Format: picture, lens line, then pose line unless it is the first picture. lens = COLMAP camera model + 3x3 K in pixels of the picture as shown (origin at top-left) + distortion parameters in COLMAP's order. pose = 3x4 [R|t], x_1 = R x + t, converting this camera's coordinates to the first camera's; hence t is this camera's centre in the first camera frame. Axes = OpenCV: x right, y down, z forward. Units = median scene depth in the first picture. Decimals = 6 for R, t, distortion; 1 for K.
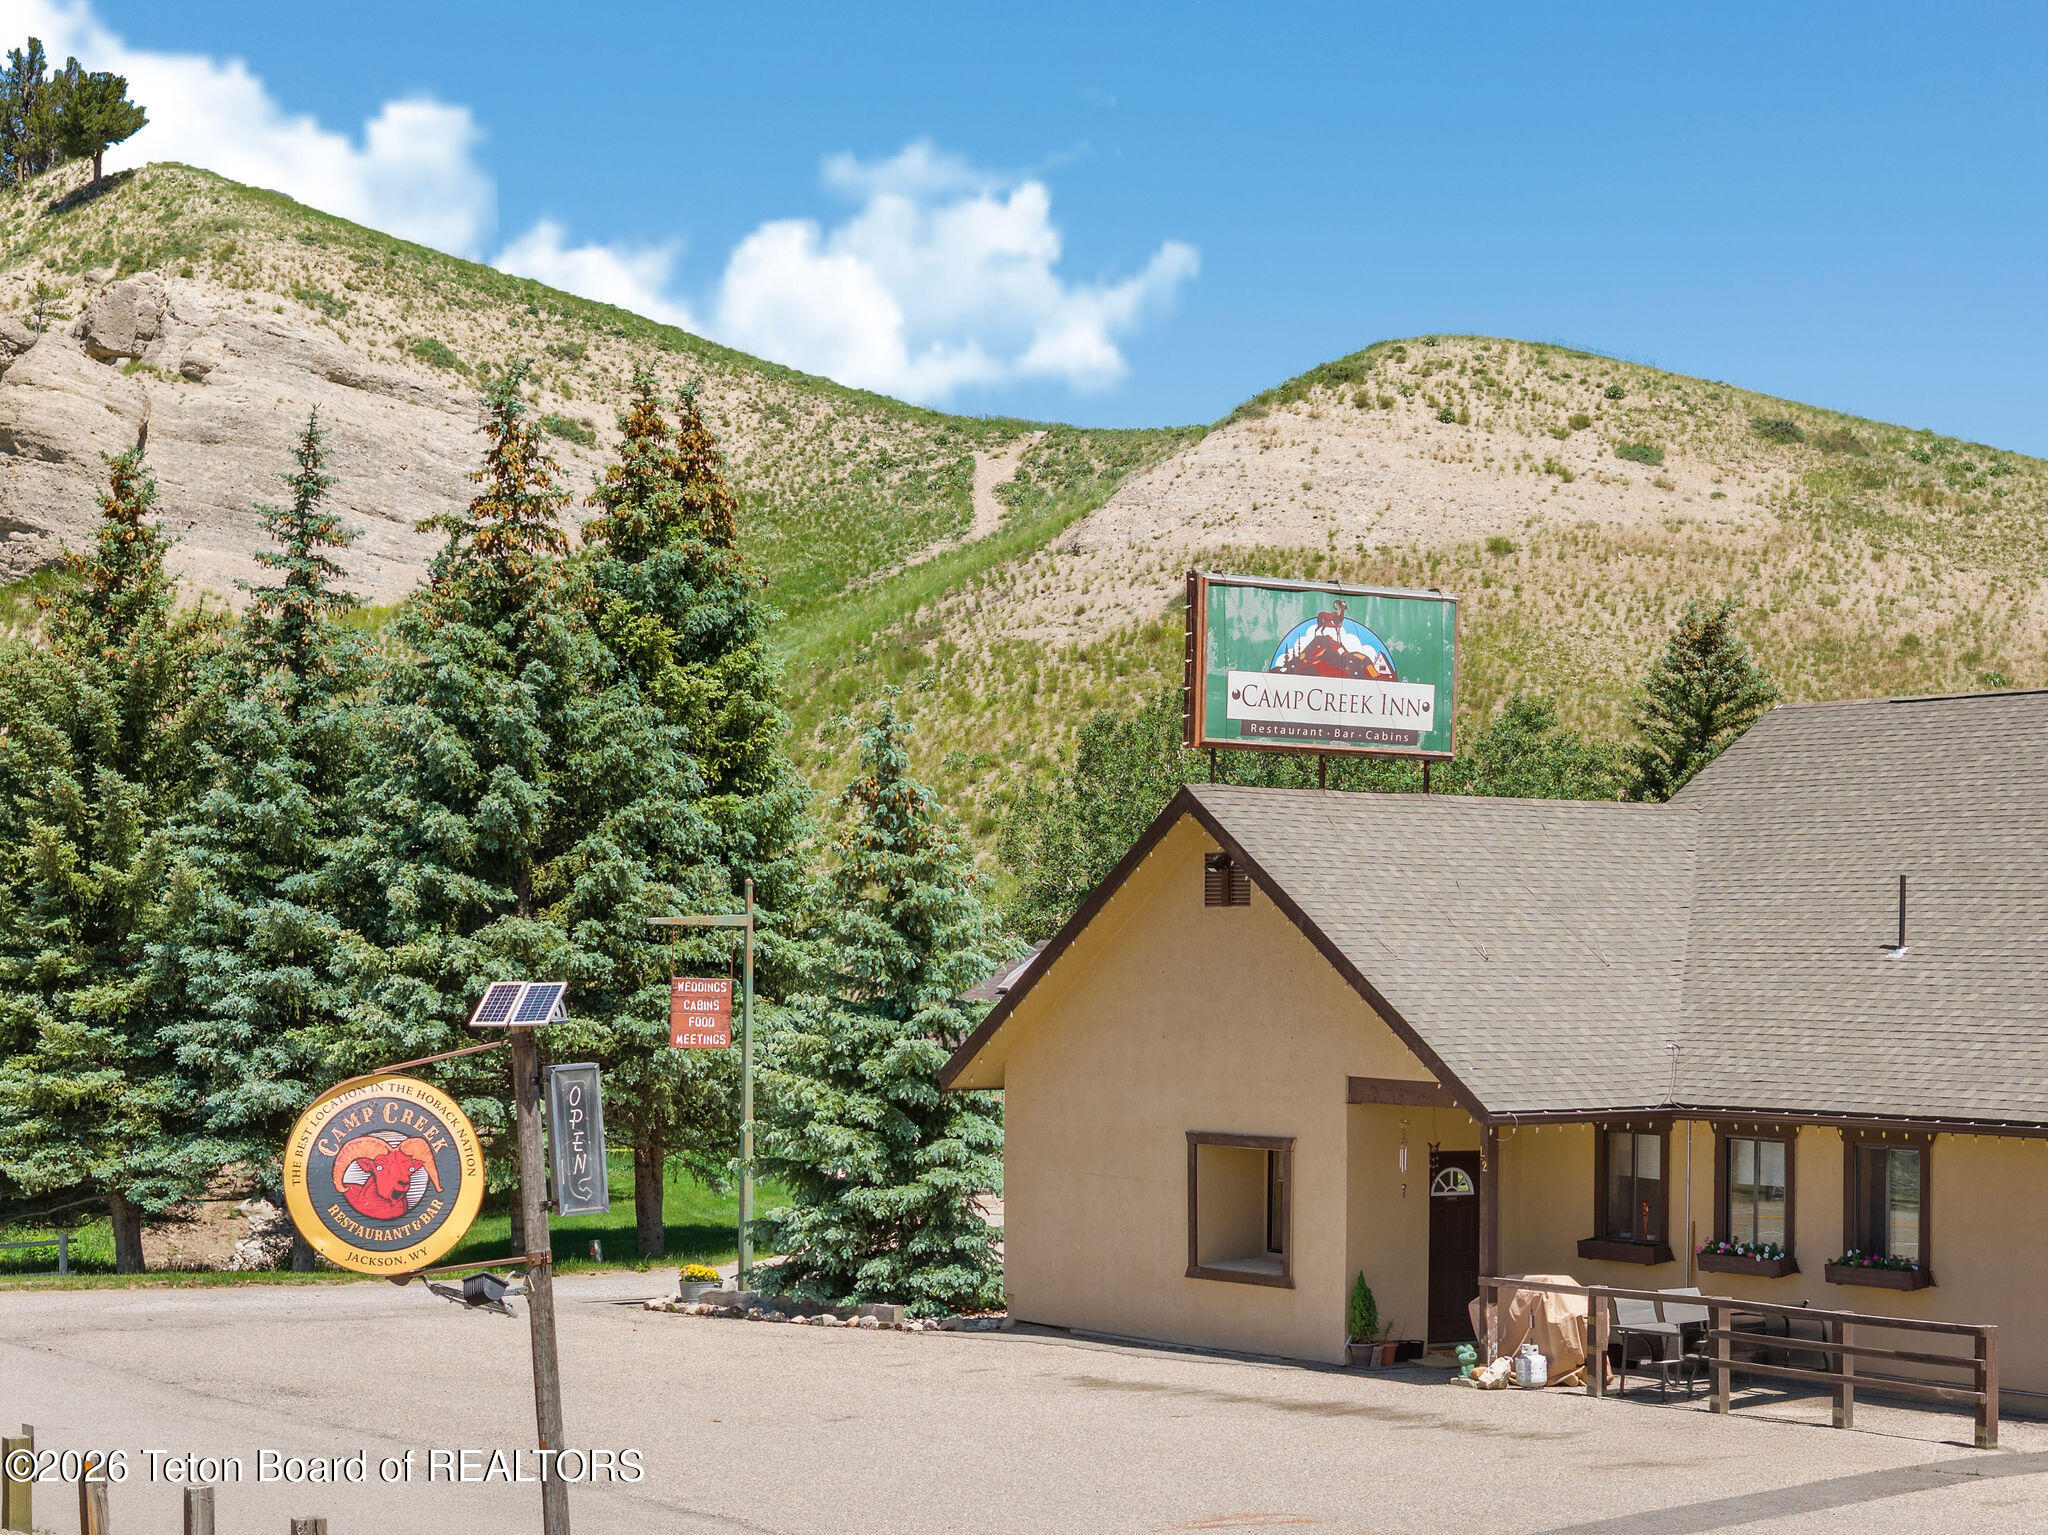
lens RADIAL K [[4145.2, 0, 1024.0], [0, 4145.2, 767.5], [0, 0, 1]] dist [-0.239490, 1.329478]
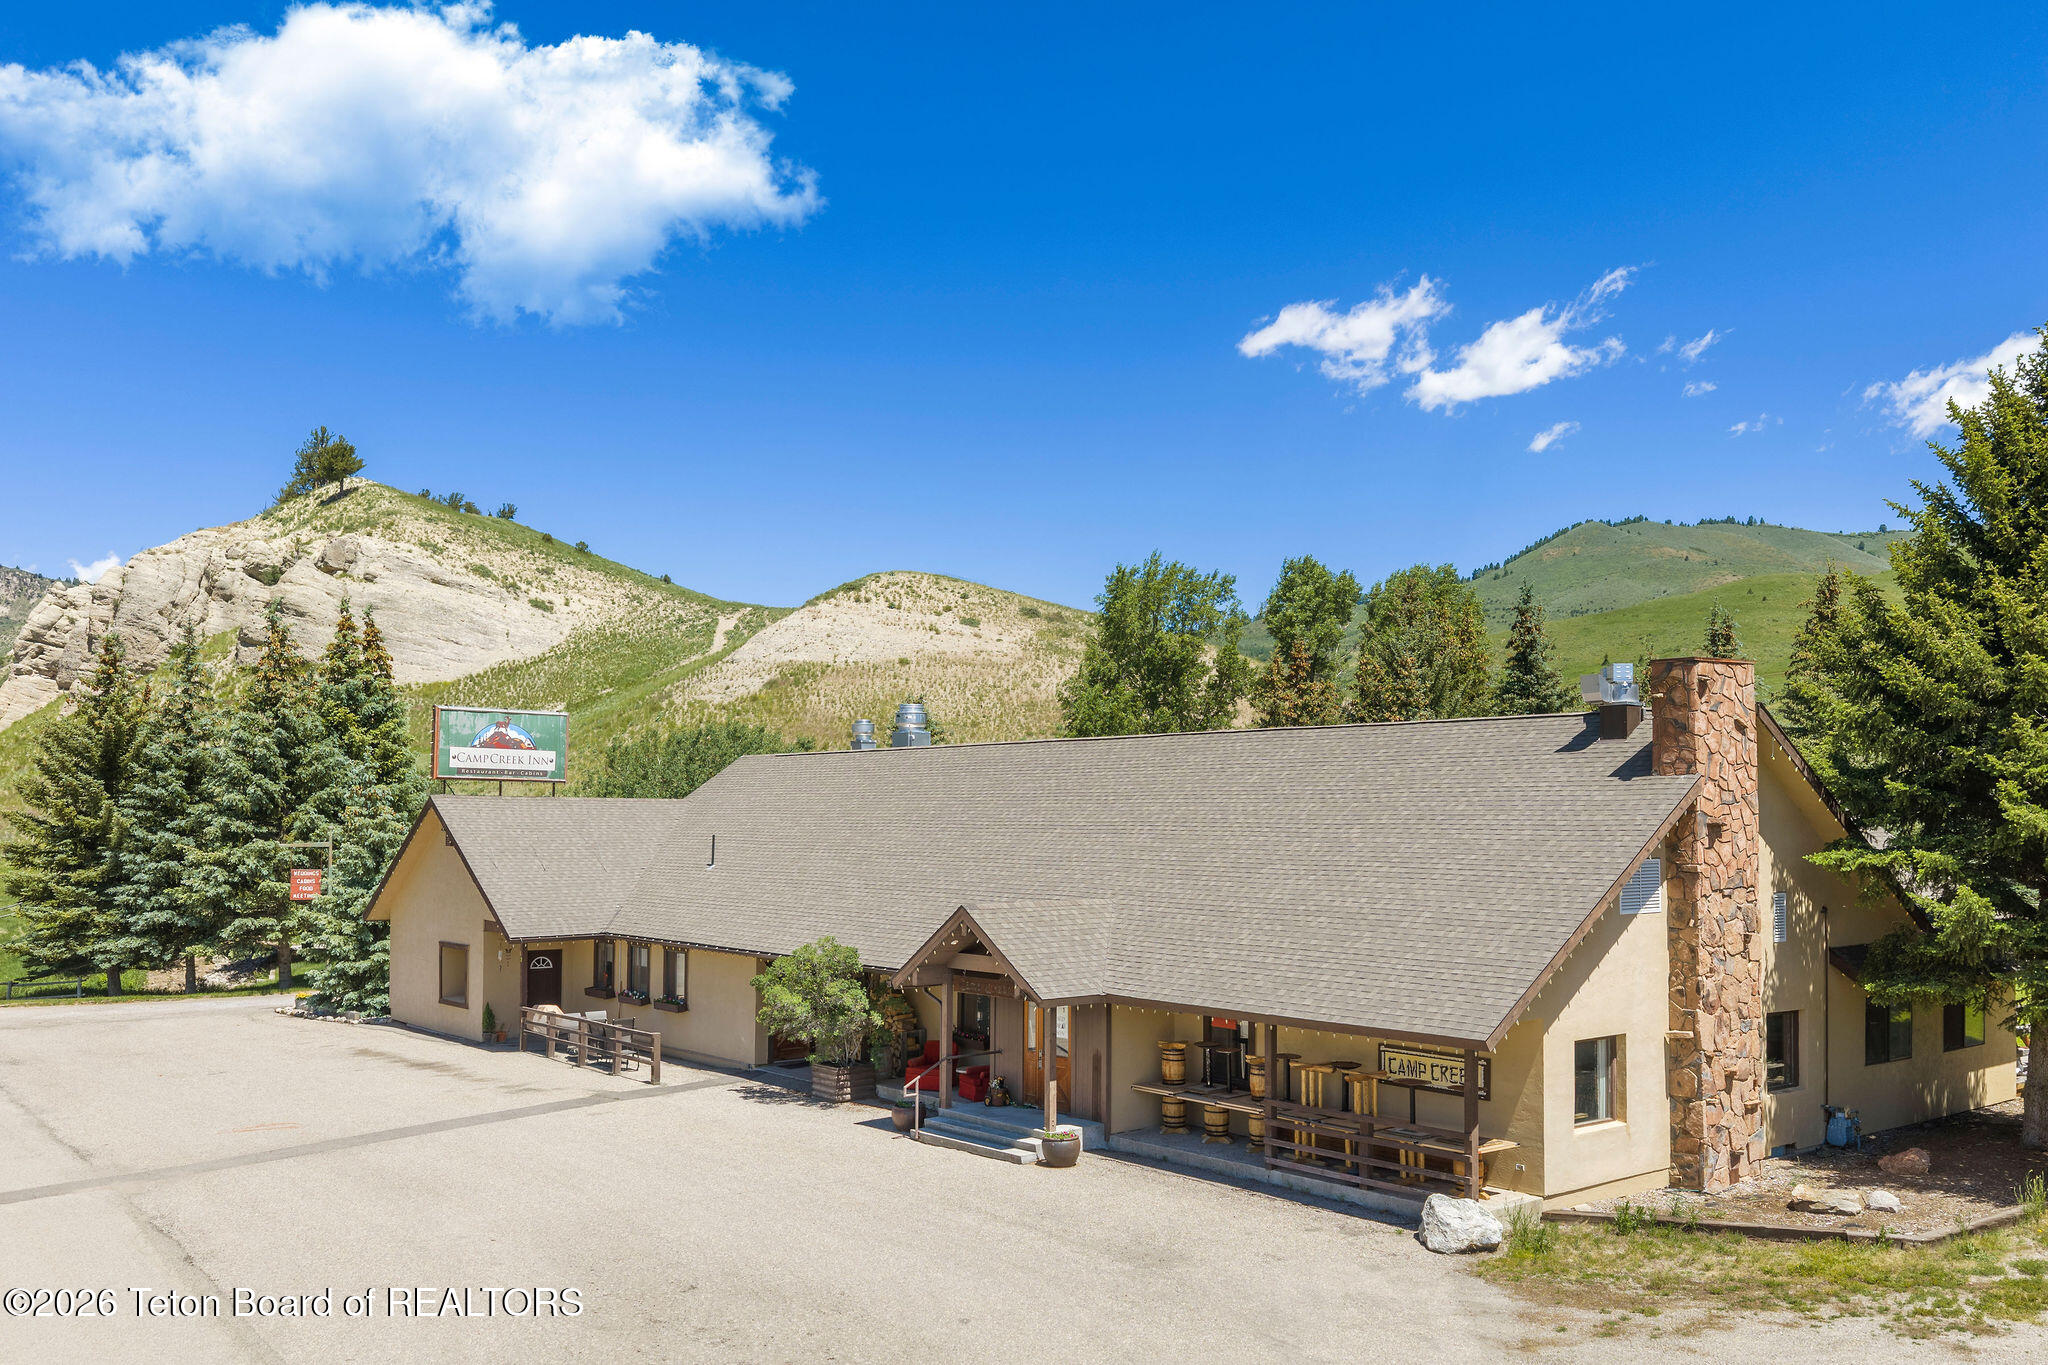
lens RADIAL K [[1732.2, 0, 1024.4], [0, 1732.2, 754.2], [0, 0, 1]] dist [0.061391, -0.093540]
pose [[0.995643, 0.000557, 0.093247, 0.197609], [-0.001438, 0.999955, 0.009384, -0.020196], [-0.093238, -0.009477, 0.995599, -0.015717]]
